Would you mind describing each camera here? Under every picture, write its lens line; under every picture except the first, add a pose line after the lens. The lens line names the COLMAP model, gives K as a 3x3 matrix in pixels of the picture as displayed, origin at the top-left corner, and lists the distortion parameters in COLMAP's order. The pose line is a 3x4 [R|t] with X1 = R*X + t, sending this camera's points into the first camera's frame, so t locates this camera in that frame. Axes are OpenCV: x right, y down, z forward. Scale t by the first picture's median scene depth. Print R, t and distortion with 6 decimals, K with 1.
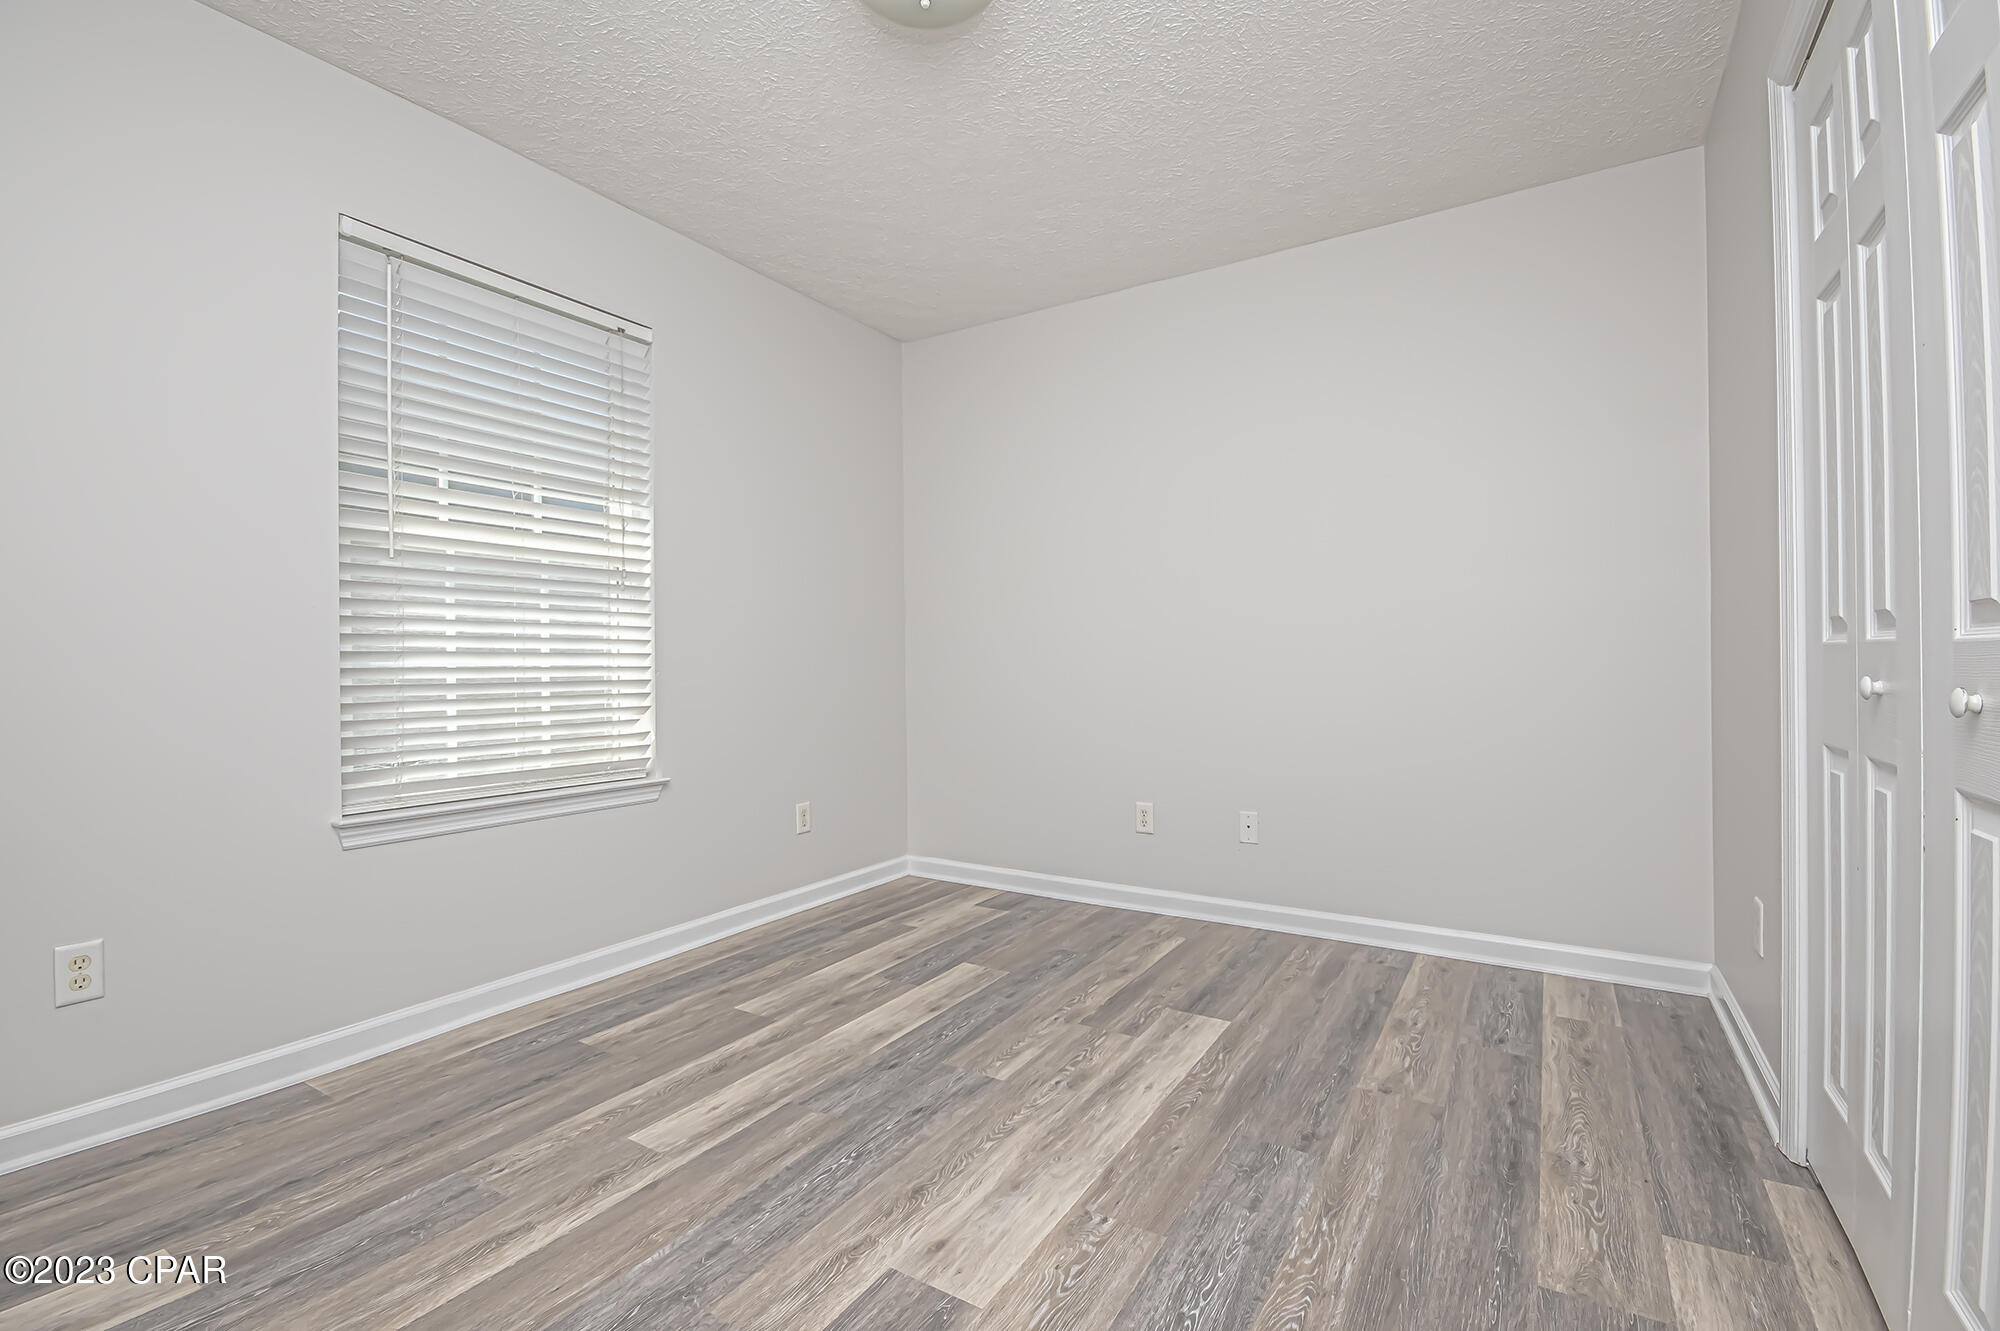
lens RADIAL K [[877.7, 0, 999.4], [0, 877.7, 658.6], [0, 0, 1]] dist [-0.003700, -0.003380]
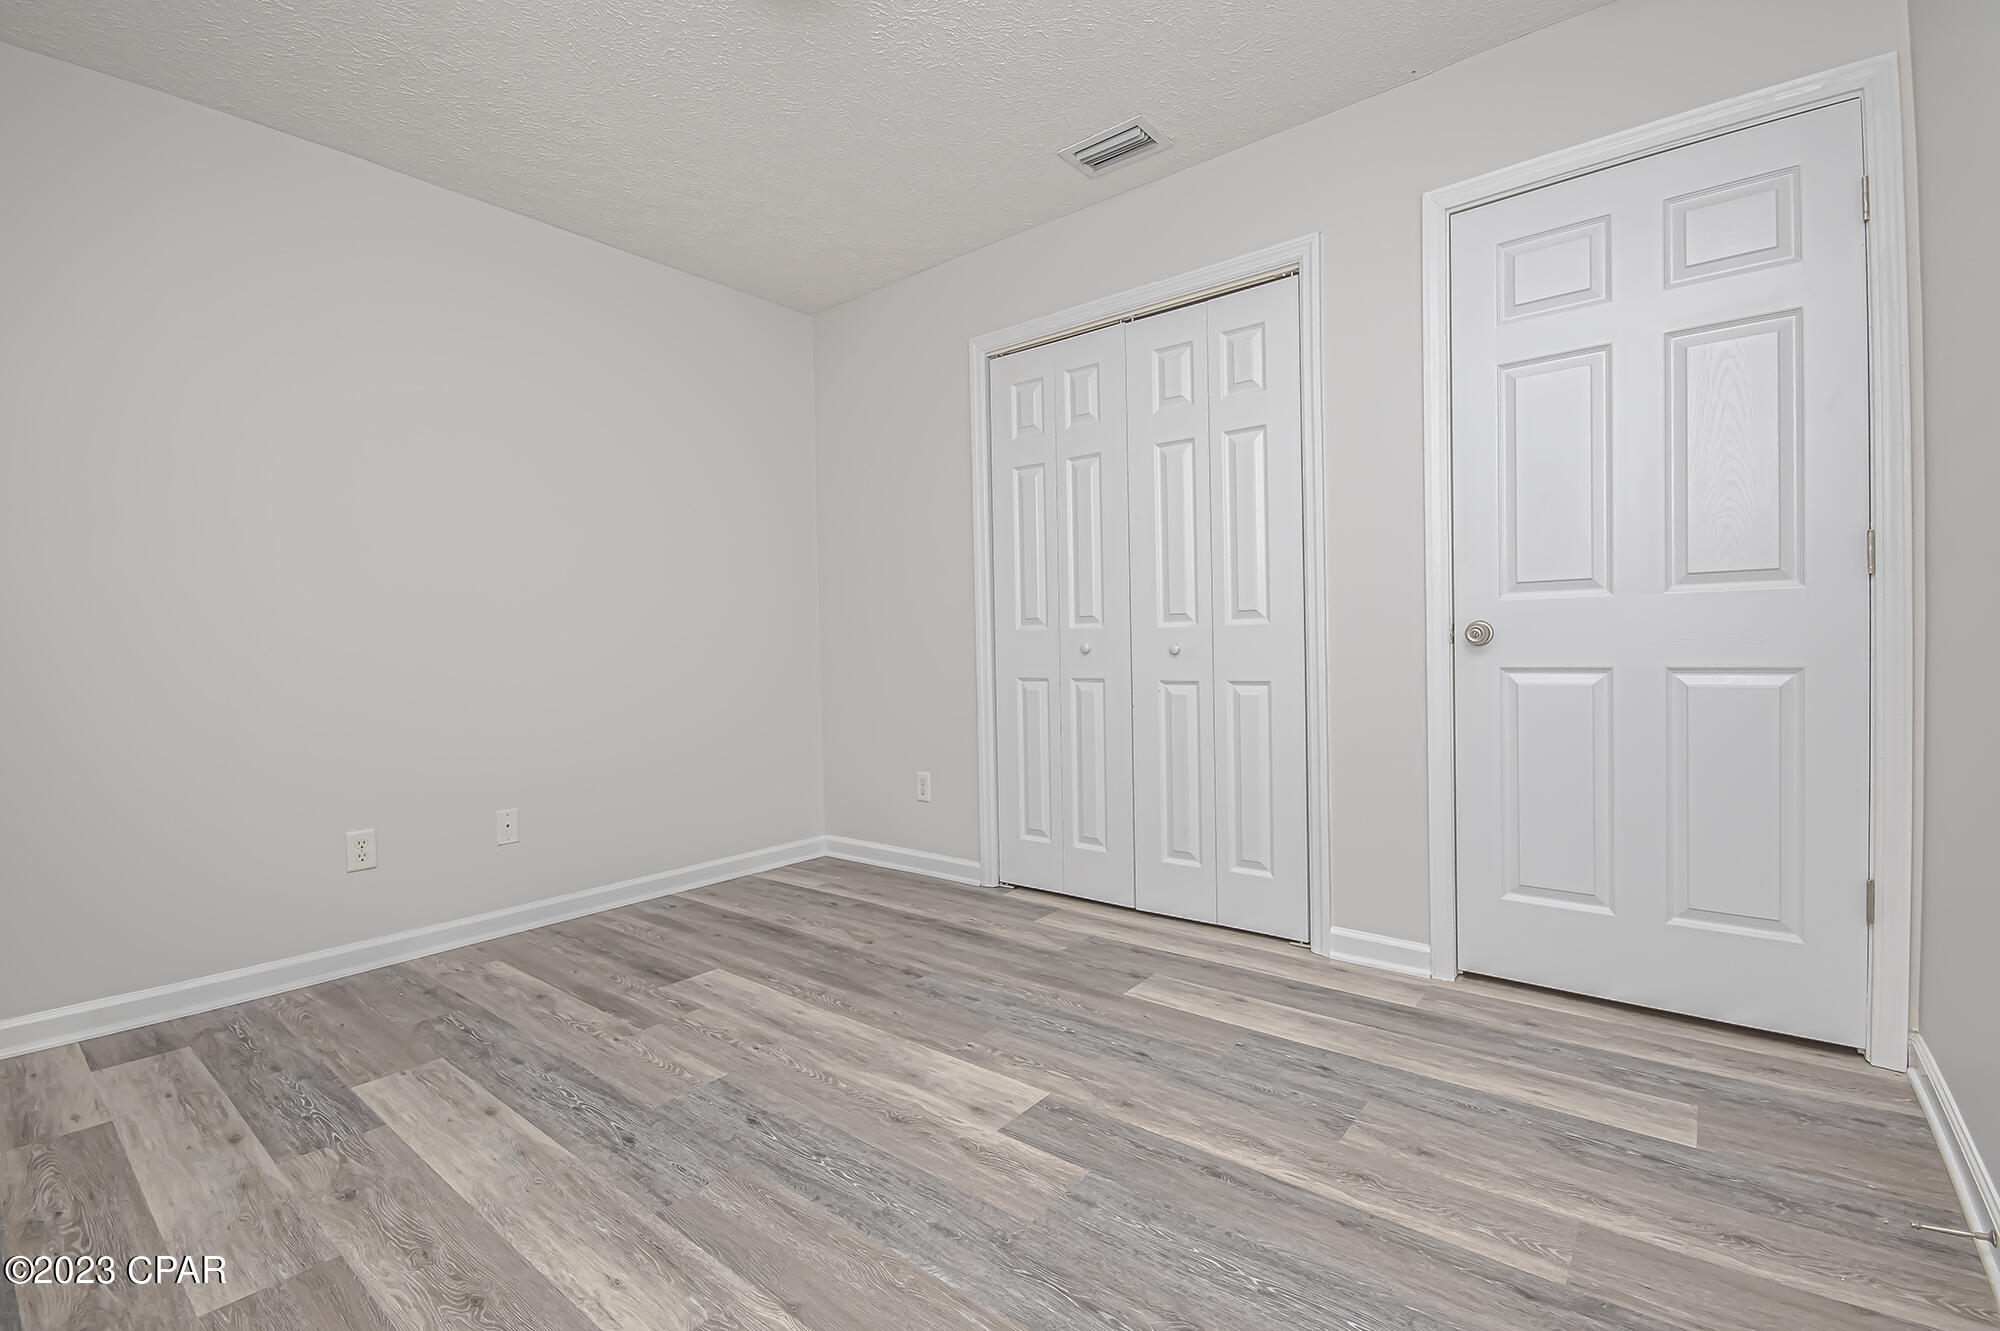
lens RADIAL K [[877.7, 0, 1000.4], [0, 877.7, 663.2], [0, 0, 1]] dist [-0.003700, -0.003380]
pose [[0.125051, -0.016637, 0.992011, -0.856419], [0.012239, 0.999809, 0.015225, 0.012238], [-0.992075, 0.010237, 0.125230, 0.534749]]
